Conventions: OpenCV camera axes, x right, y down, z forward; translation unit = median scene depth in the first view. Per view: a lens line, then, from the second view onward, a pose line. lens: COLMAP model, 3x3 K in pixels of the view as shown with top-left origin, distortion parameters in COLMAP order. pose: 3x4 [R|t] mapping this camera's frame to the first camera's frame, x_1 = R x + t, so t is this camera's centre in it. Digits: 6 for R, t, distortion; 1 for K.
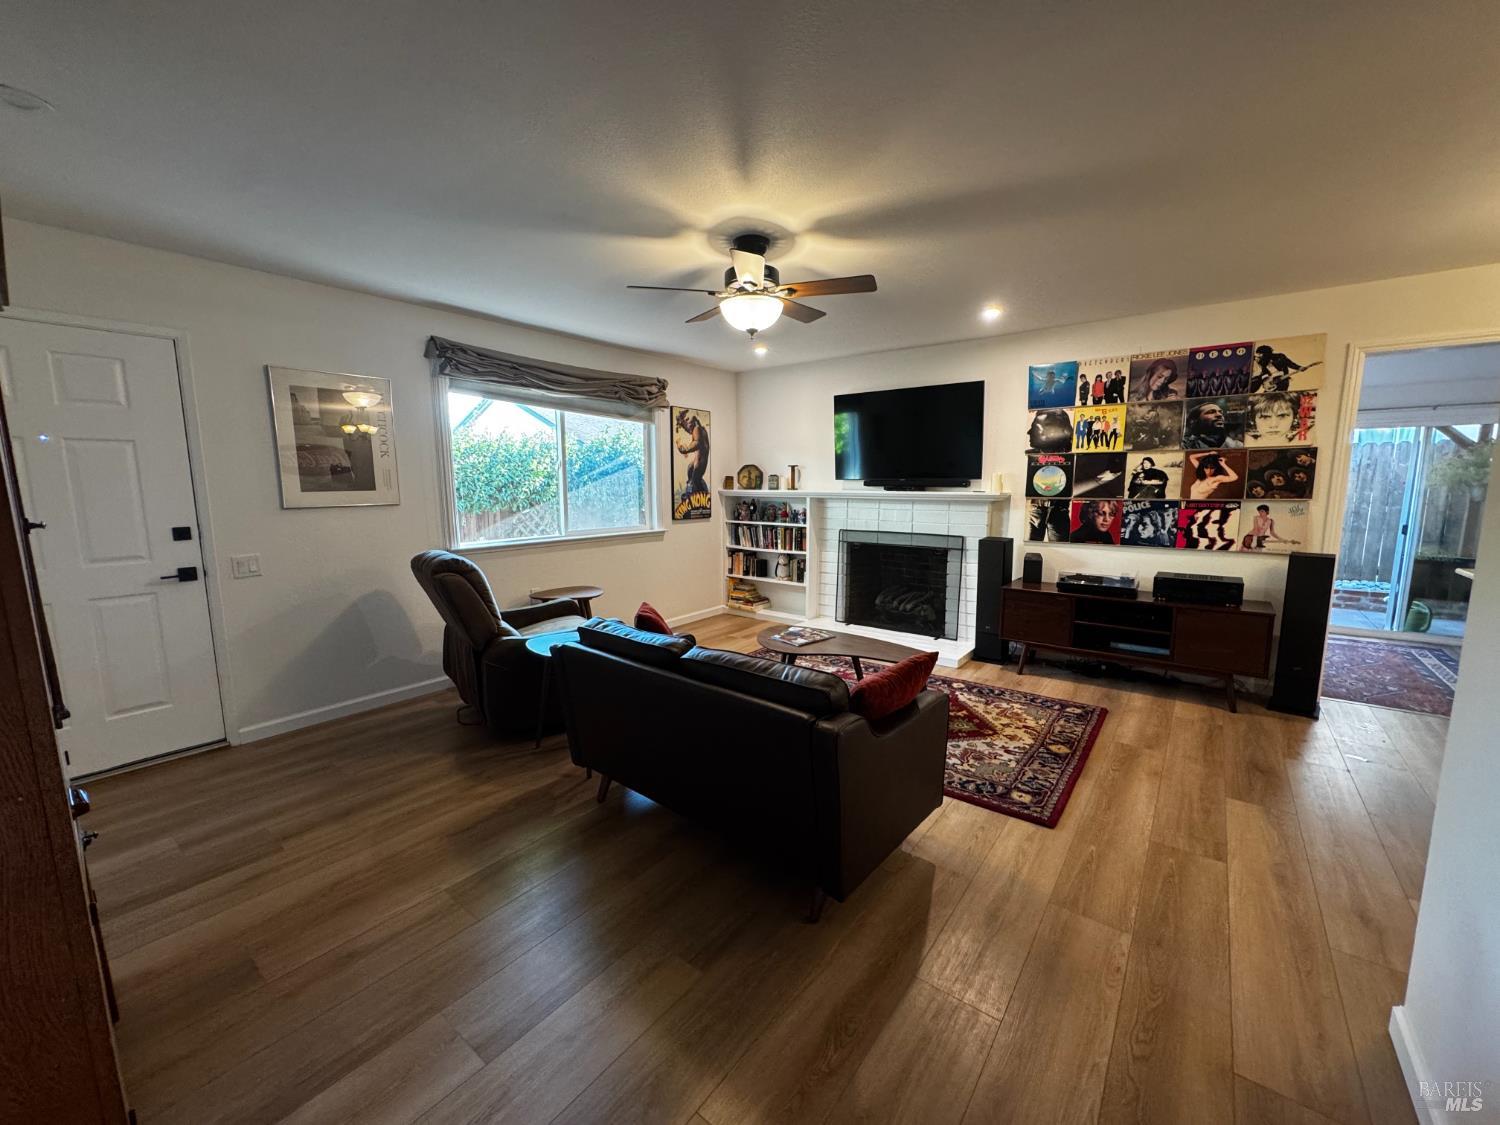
lens RADIAL K [[596.7, 0, 751.3], [0, 596.7, 560.8], [0, 0, 1]] dist [-0.002271, 0.000489]
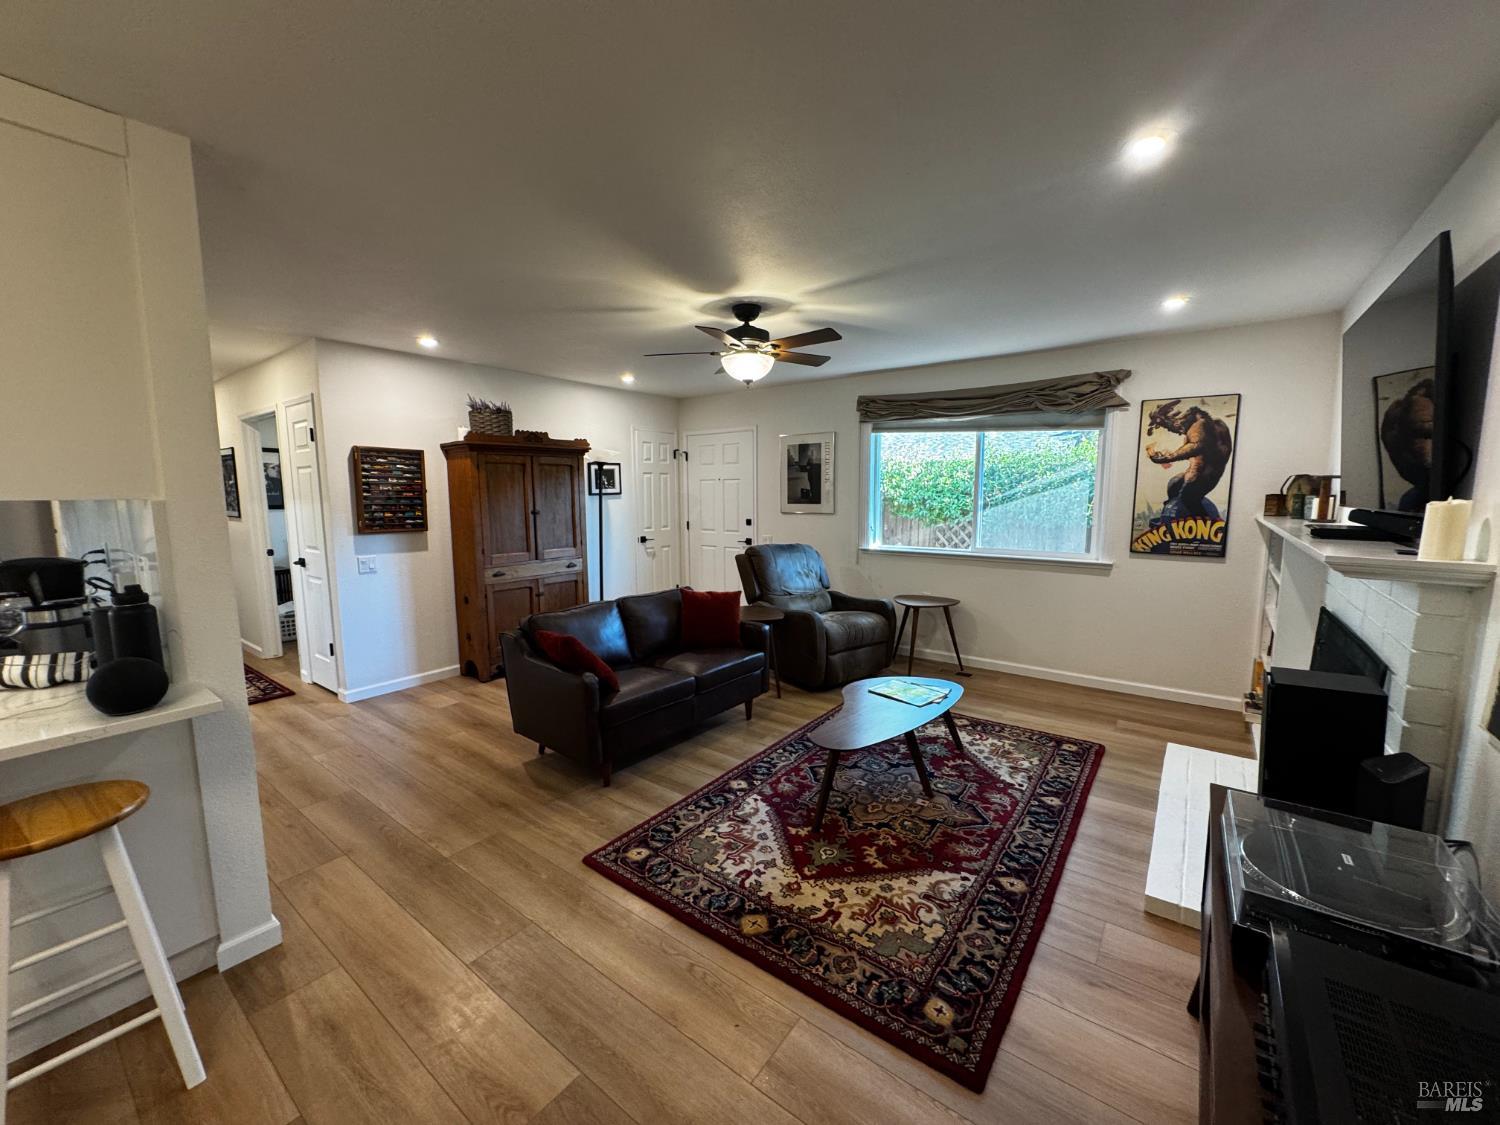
lens RADIAL K [[596.7, 0, 751.3], [0, 596.7, 560.8], [0, 0, 1]] dist [-0.002271, 0.000489]
pose [[0.010947, 0.122766, -0.992375, 0.912725], [-0.127573, 0.984496, 0.120384, -0.129984], [0.991769, 0.125282, 0.026439, 0.754653]]
